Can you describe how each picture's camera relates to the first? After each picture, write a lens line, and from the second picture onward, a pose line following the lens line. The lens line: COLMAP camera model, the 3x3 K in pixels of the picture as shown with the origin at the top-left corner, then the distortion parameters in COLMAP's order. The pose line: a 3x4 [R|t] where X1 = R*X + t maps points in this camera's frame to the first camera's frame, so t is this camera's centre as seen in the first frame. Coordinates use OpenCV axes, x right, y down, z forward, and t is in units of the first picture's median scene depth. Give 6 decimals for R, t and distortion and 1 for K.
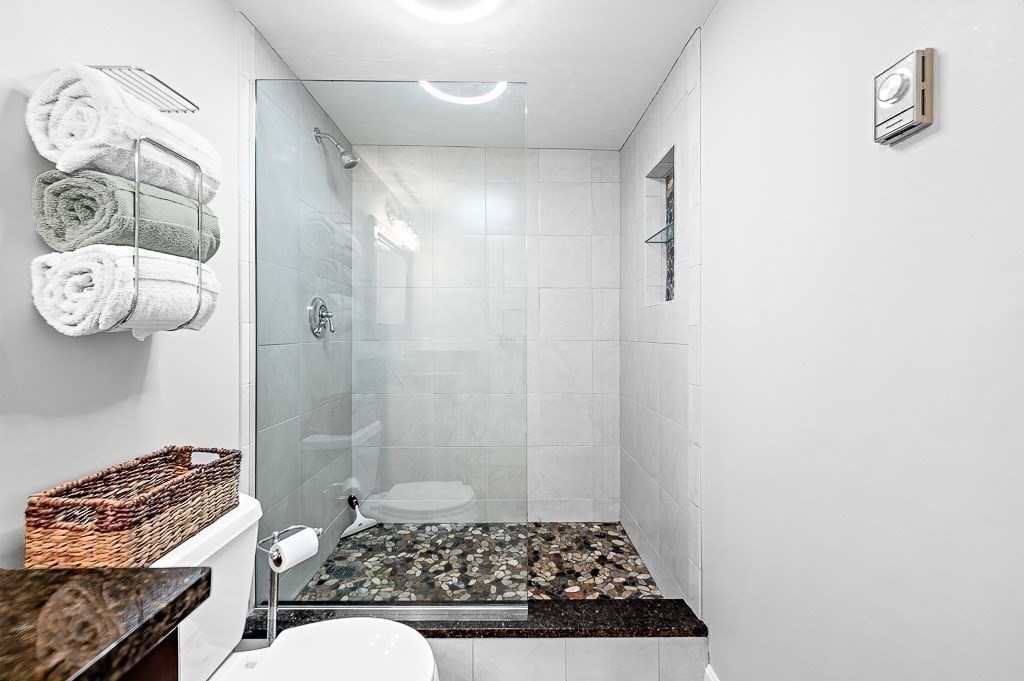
lens RADIAL K [[412.8, 0, 512.1], [0, 412.8, 333.5], [0, 0, 1]] dist [-0.000087, 0.000212]
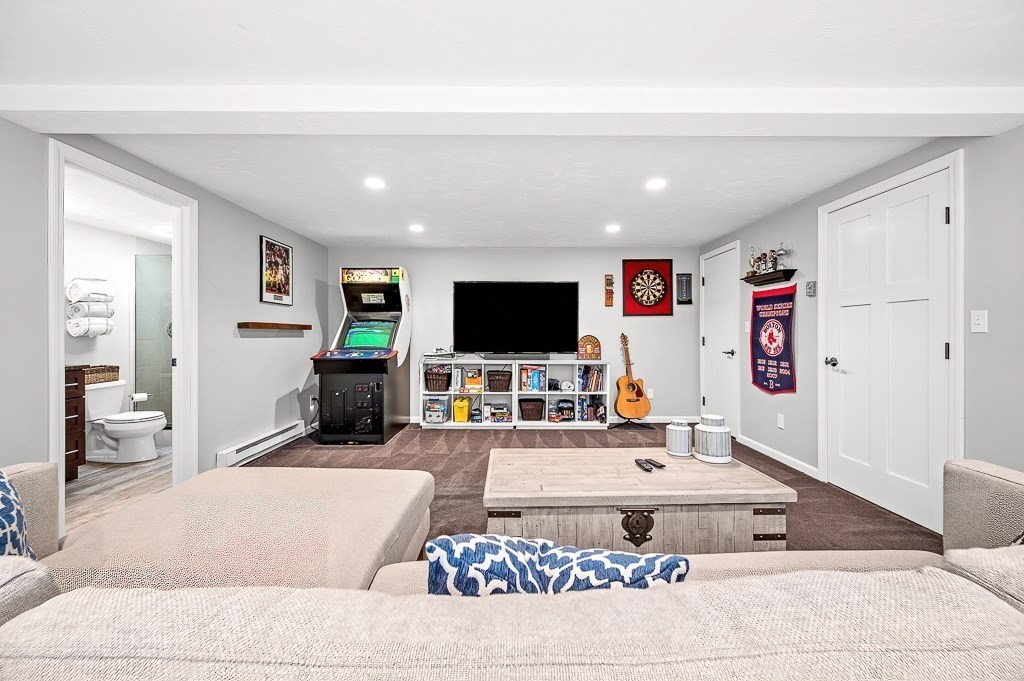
lens RADIAL K [[406.1, 0, 516.0], [0, 406.1, 332.4], [0, 0, 1]] dist [-0.001186, -0.000132]
pose [[0.999953, -0.003082, -0.009175, 3.959171], [0.003059, 0.999992, -0.002521, -0.015237], [0.009182, 0.002493, 0.999955, -3.535267]]
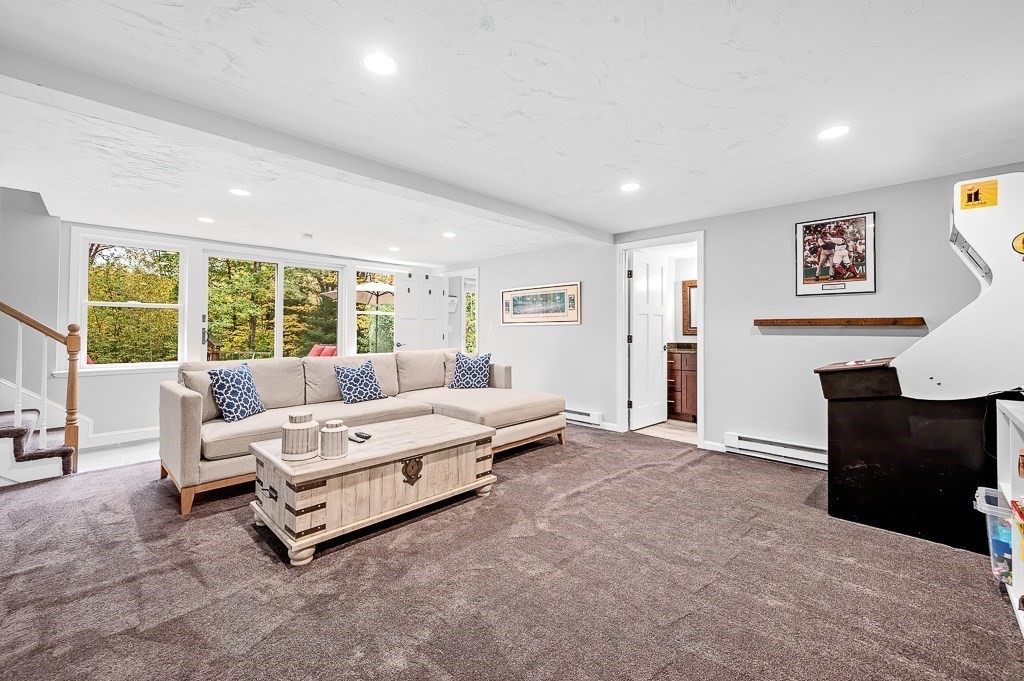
lens RADIAL K [[412.8, 0, 512.1], [0, 412.8, 333.5], [0, 0, 1]] dist [-0.000087, 0.000212]
pose [[-0.718270, 0.000824, -0.695764, 6.244205], [-0.002332, 0.999991, 0.003591, 0.008050], [0.695761, 0.004202, -0.718261, 2.228036]]
